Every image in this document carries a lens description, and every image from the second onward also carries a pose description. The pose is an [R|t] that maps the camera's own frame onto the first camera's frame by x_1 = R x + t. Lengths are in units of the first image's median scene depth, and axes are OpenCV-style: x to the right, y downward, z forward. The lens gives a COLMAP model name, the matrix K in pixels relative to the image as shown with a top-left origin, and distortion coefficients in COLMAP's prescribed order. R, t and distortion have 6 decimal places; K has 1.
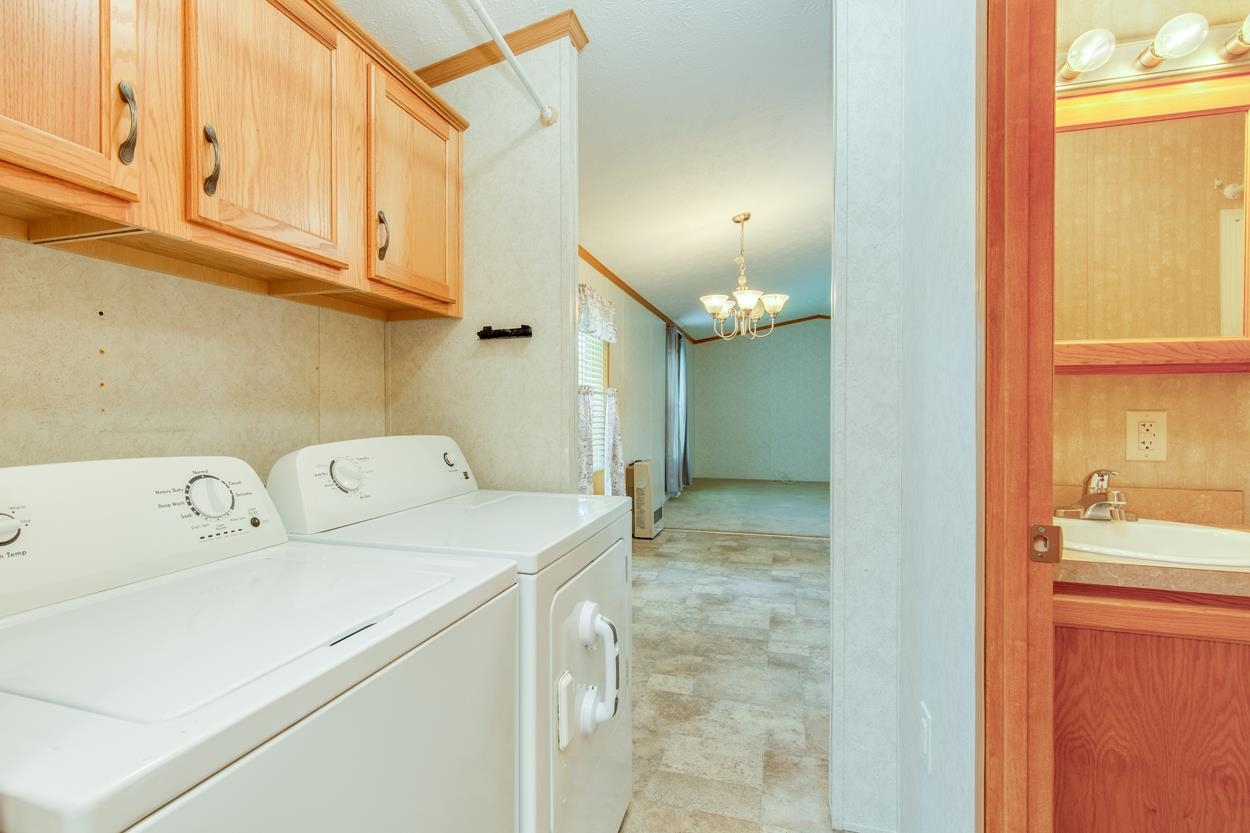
lens RADIAL K [[579.1, 0, 593.2], [0, 579.1, 401.0], [0, 0, 1]] dist [0.003493, -0.000588]
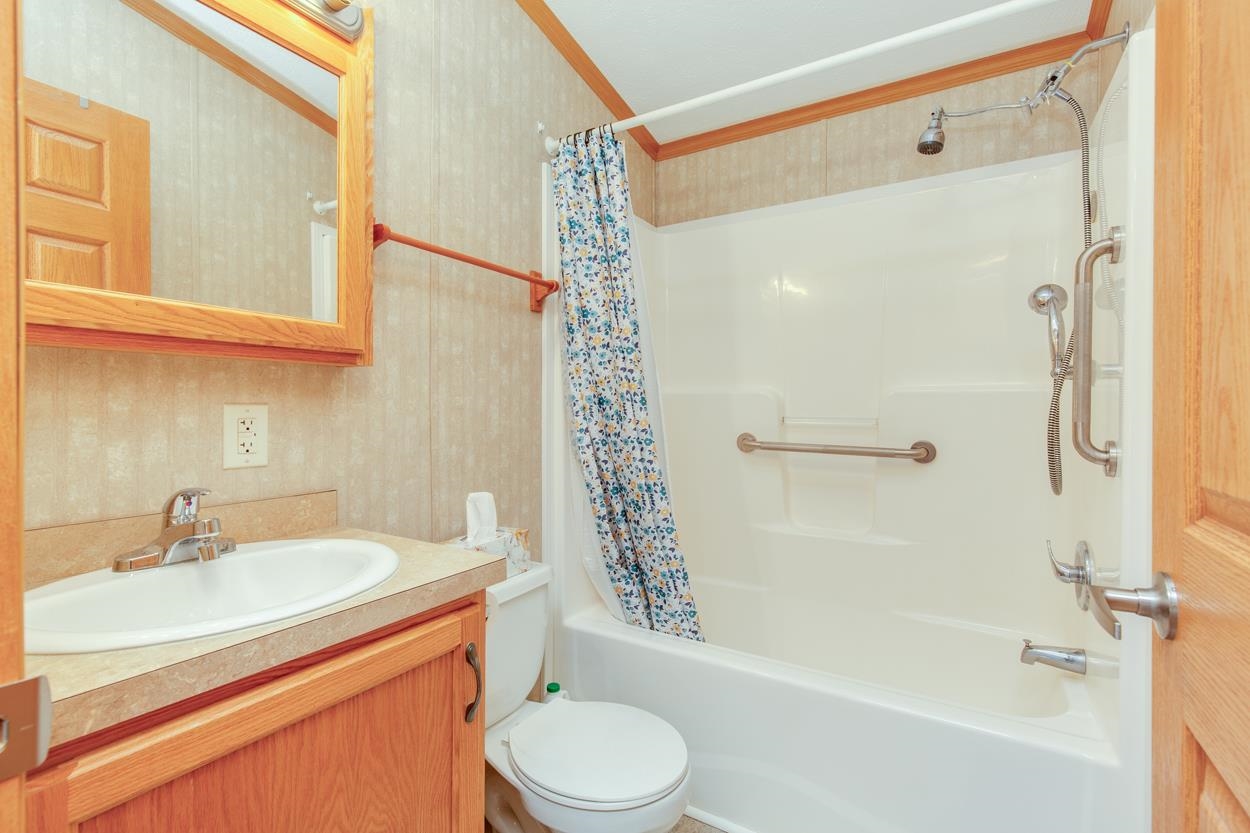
lens RADIAL K [[570.6, 0, 631.7], [0, 570.6, 425.0], [0, 0, 1]] dist [0.004633, -0.000455]
pose [[0.229841, -0.030181, 0.972760, 0.318702], [-0.015310, 0.999283, 0.034621, 0.009805], [-0.973108, -0.022850, 0.229214, 0.313395]]
